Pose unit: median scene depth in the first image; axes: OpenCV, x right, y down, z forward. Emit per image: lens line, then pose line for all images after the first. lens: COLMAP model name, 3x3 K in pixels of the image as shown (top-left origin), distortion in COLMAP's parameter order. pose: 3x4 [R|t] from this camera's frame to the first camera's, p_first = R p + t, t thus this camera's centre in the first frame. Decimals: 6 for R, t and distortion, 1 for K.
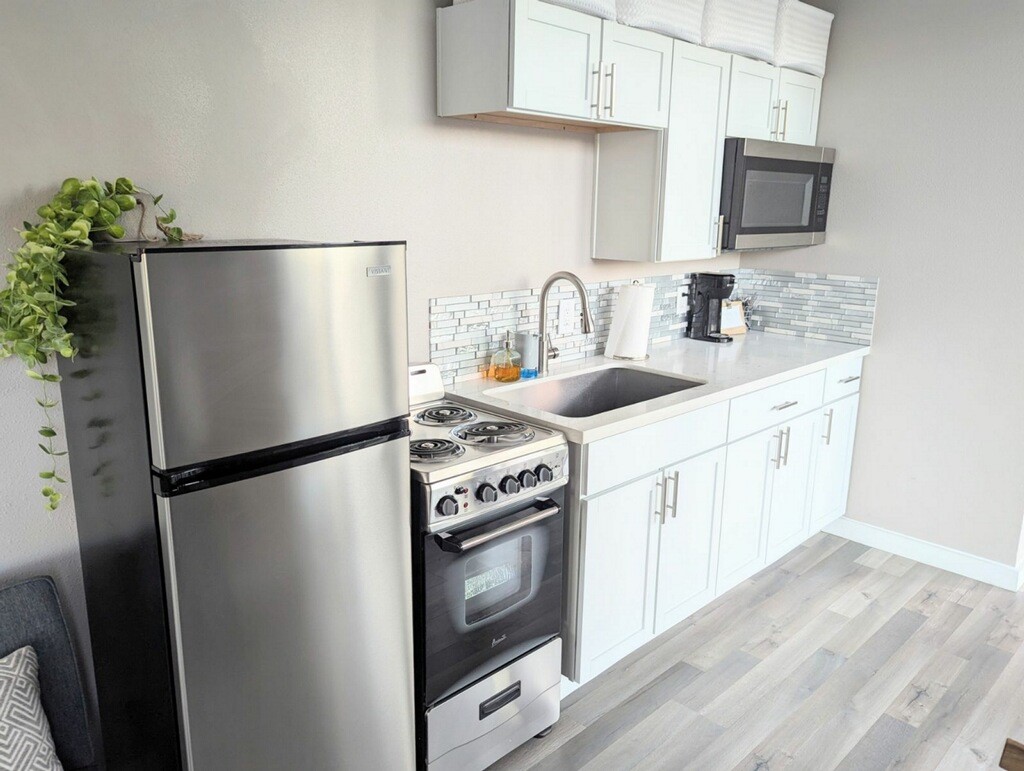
lens RADIAL K [[772.2, 0, 512.0], [0, 772.2, 385.5], [0, 0, 1]] dist [0.032208, -0.005473]
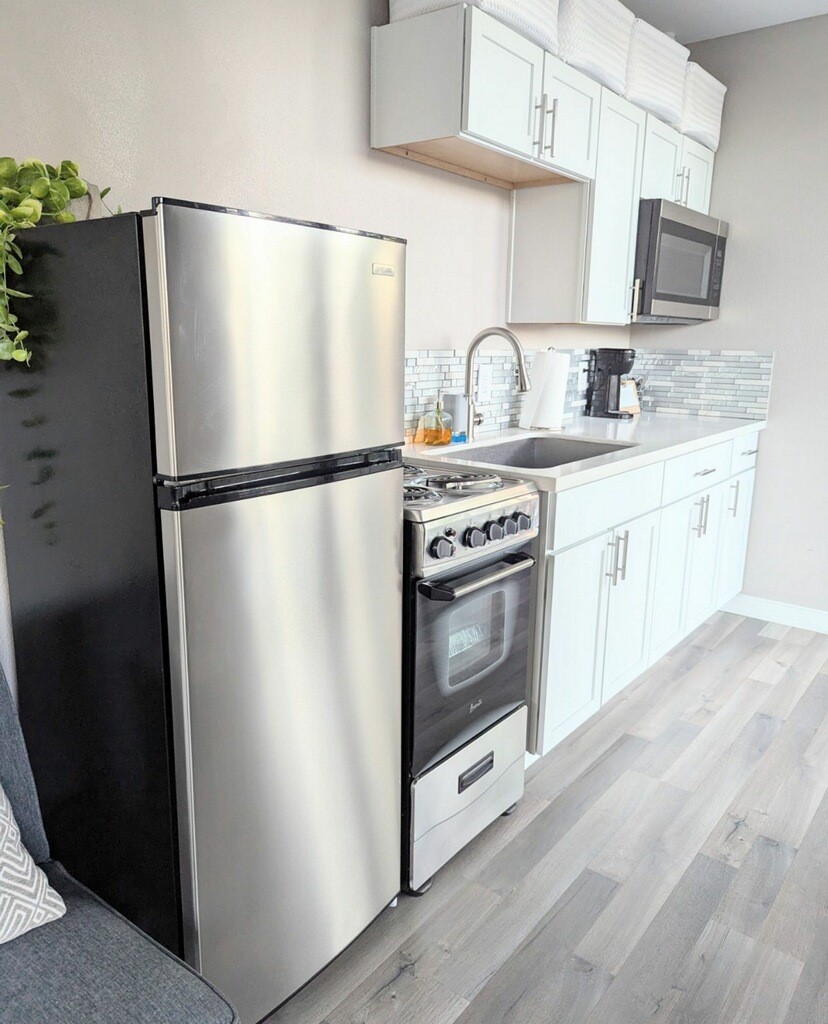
lens RADIAL K [[777.7, 0, 414.0], [0, 777.7, 512.0], [0, 0, 1]] dist [0.021622, -0.000031]
pose [[0.991233, -0.025092, 0.129720, -0.156839], [0.026638, 0.999593, -0.010202, 0.083285], [-0.129411, 0.013568, 0.991498, 0.073549]]
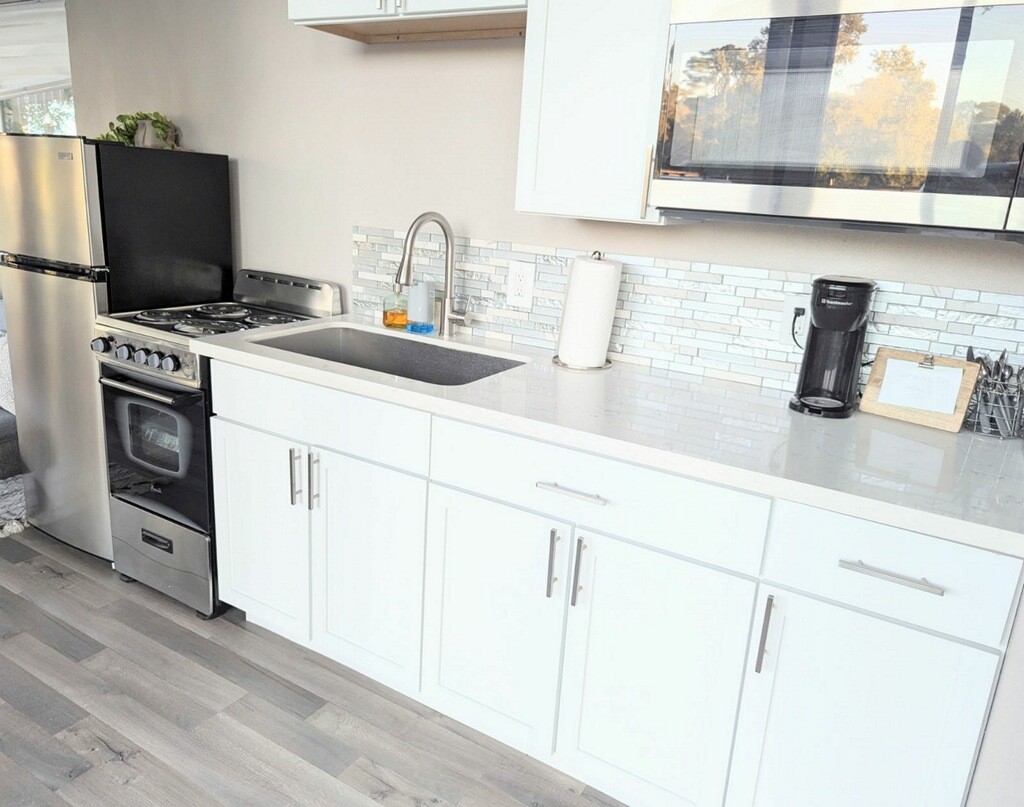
lens RADIAL K [[759.7, 0, 492.8], [0, 759.7, 404.5], [0, 0, 1]] dist [0.008377, 0.002929]
pose [[0.236591, 0.271586, -0.932880, 0.893568], [-0.279502, 0.938578, 0.202360, -0.134753], [0.930539, 0.212865, 0.297968, 0.851985]]
